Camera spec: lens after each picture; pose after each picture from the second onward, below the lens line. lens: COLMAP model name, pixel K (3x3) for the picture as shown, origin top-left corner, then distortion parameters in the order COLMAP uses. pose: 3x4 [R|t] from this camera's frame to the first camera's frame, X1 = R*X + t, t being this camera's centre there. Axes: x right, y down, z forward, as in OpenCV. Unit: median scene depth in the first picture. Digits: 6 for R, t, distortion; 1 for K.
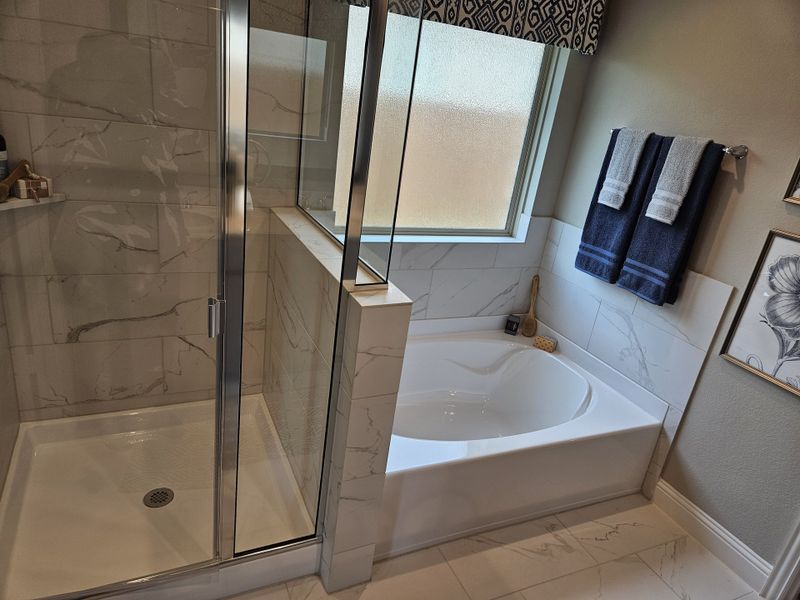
lens RADIAL K [[513.4, 0, 397.8], [0, 513.4, 305.4], [0, 0, 1]] dist [-0.005317, -0.009372]
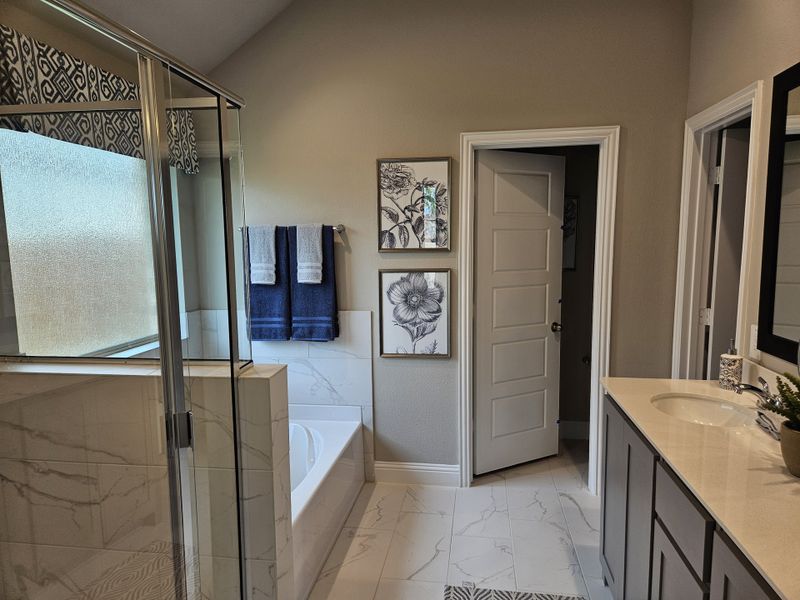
lens RADIAL K [[513.4, 0, 399.8], [0, 513.4, 298.1], [0, 0, 1]] dist [-0.005317, -0.009372]
pose [[0.528766, -0.215780, 0.820881, -0.499610], [0.389295, 0.921073, -0.008645, -0.022802], [-0.754226, 0.324136, 0.571034, 0.043394]]
